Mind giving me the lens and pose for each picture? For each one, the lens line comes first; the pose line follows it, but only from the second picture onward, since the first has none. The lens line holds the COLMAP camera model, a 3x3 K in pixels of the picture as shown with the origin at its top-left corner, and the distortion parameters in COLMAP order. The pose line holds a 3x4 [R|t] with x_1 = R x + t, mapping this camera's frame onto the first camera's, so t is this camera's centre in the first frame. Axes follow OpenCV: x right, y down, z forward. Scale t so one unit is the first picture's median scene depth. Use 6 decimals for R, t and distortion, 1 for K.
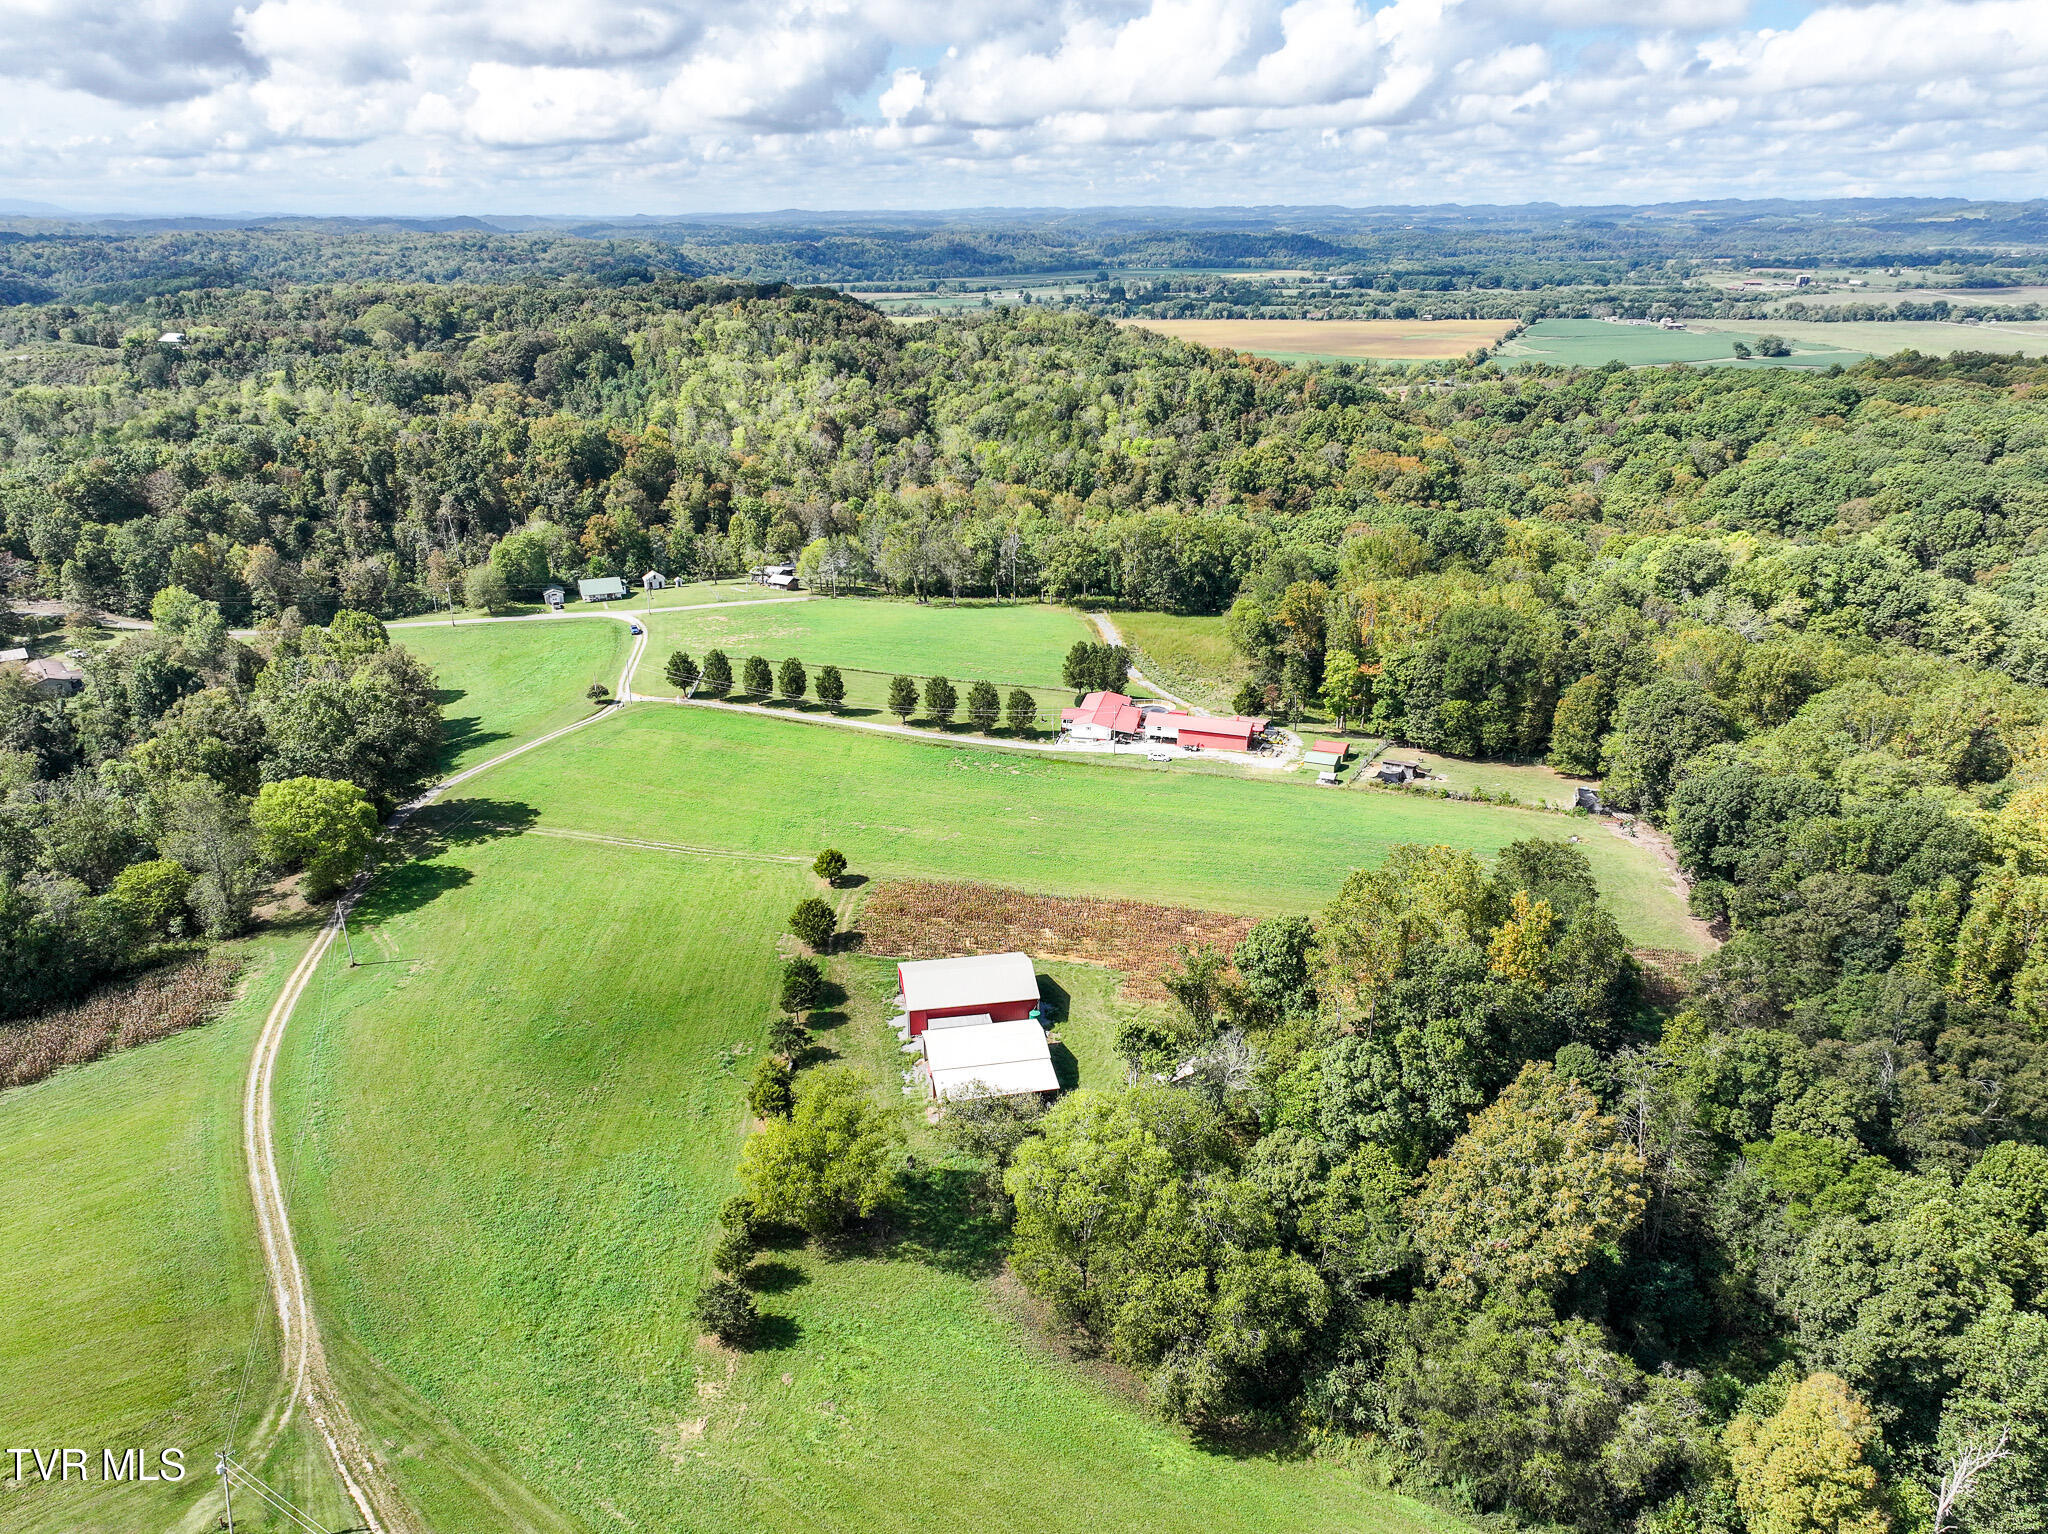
lens RADIAL K [[1438.7, 0, 1028.9], [0, 1438.7, 765.2], [0, 0, 1]] dist [-0.004094, 0.019503]
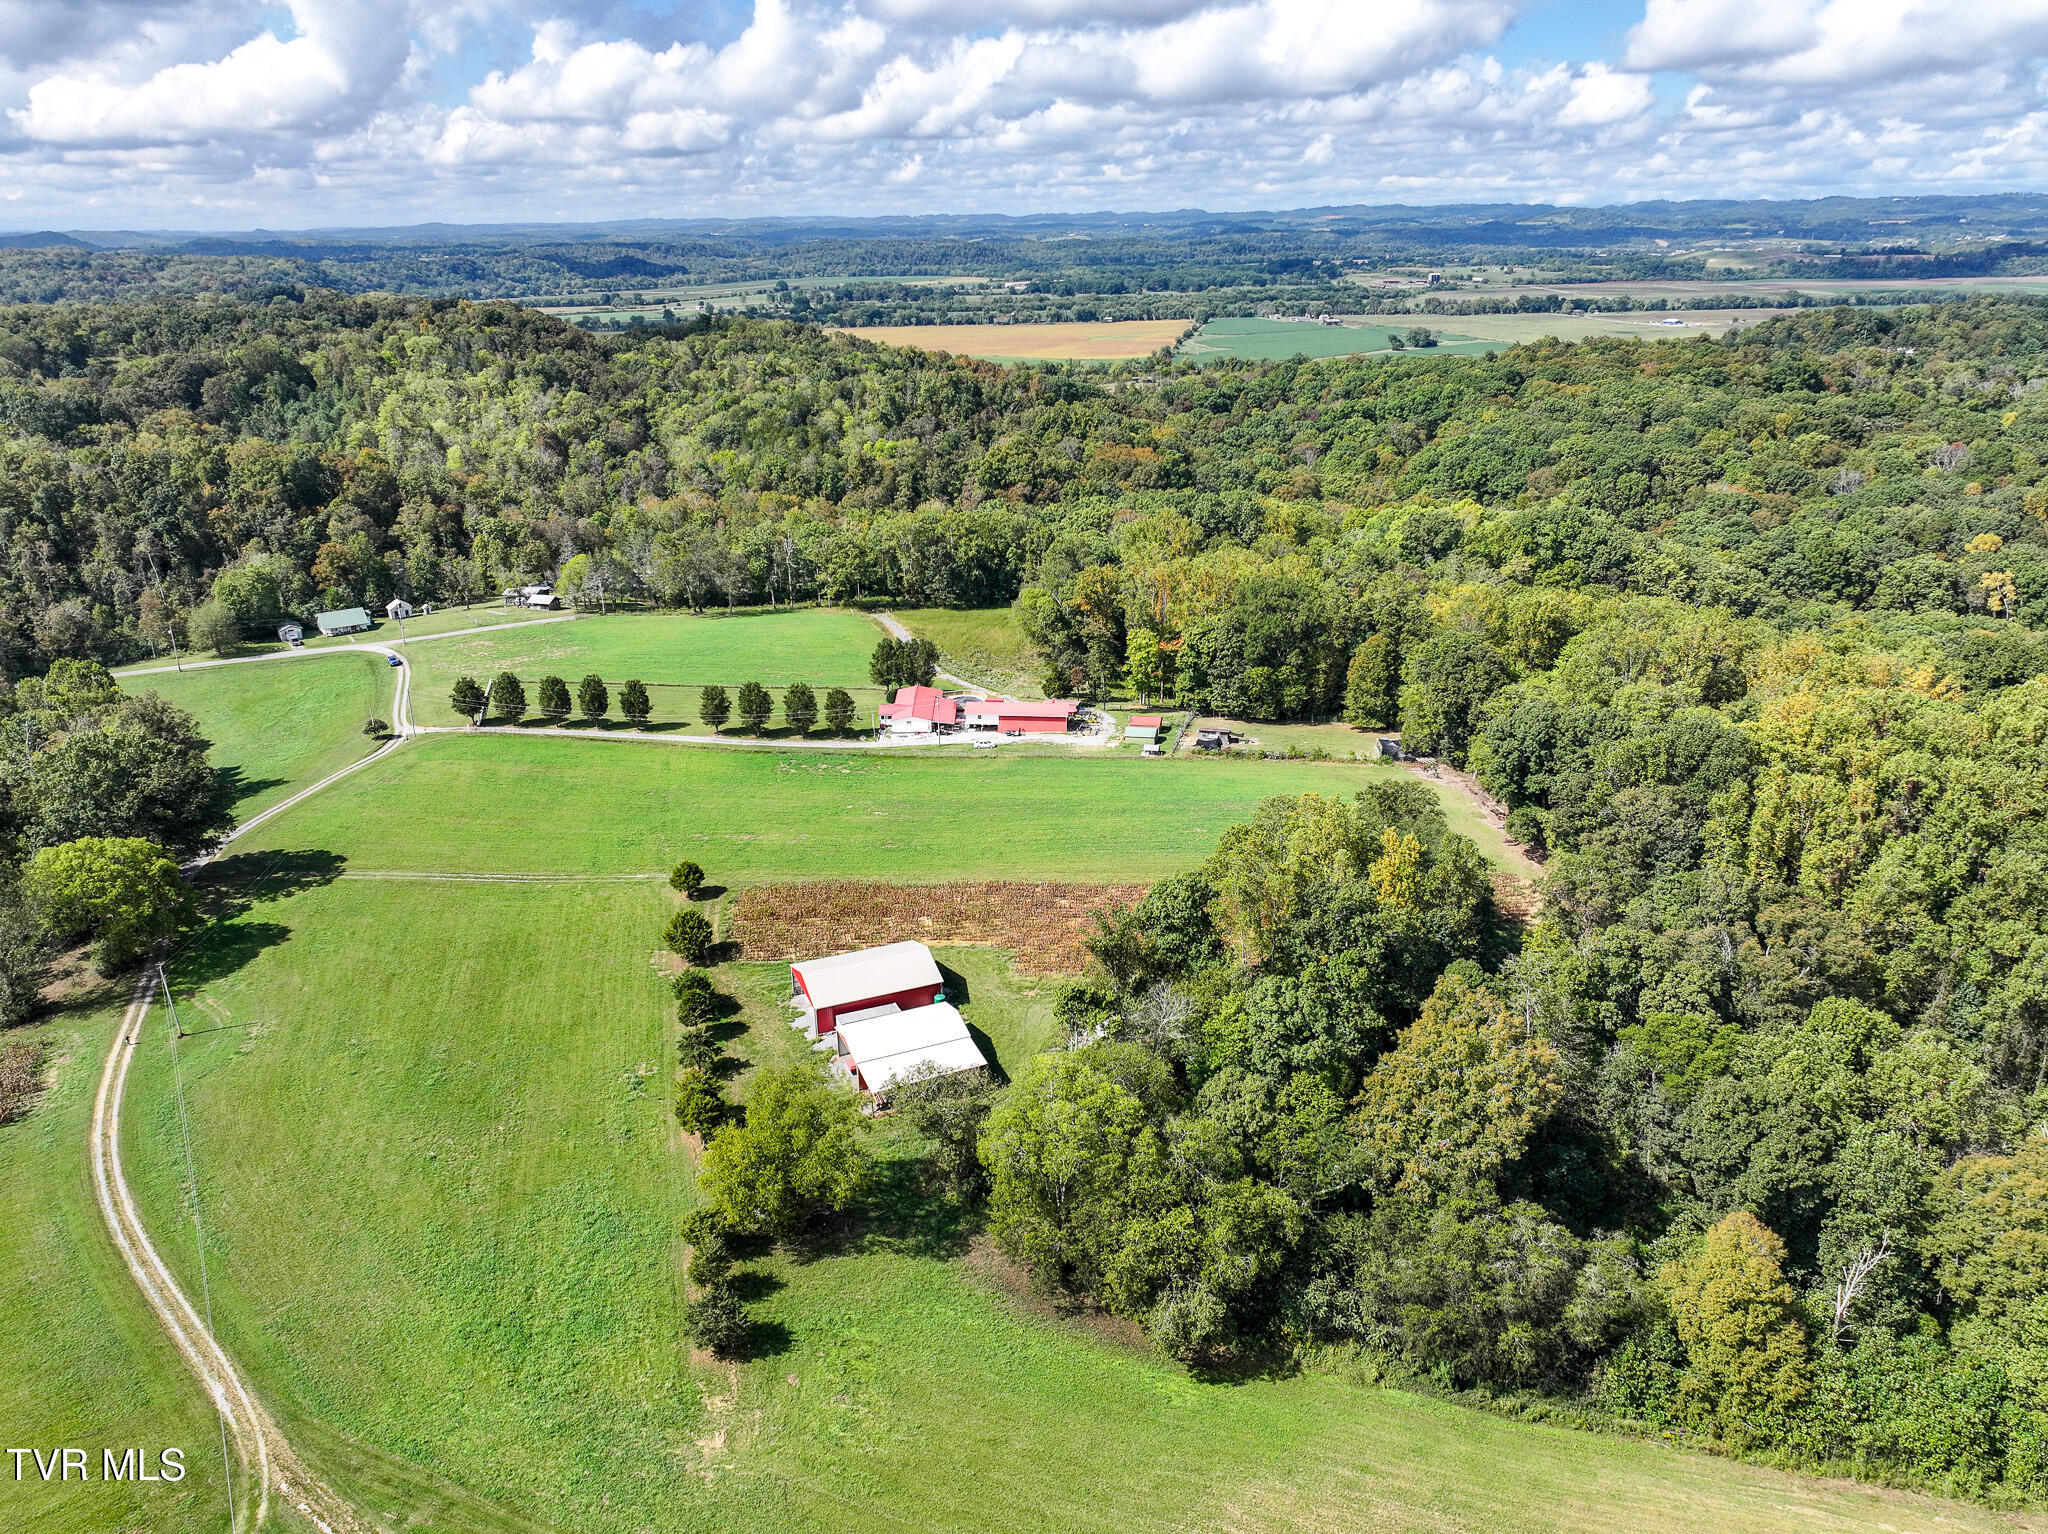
lens RADIAL K [[1438.7, 0, 1028.9], [0, 1438.7, 765.2], [0, 0, 1]] dist [-0.004094, 0.019503]
pose [[0.976162, -0.085276, 0.199589, -0.100779], [0.086481, 0.996250, 0.002692, 0.010927], [-0.199070, 0.014633, 0.979876, -0.001958]]
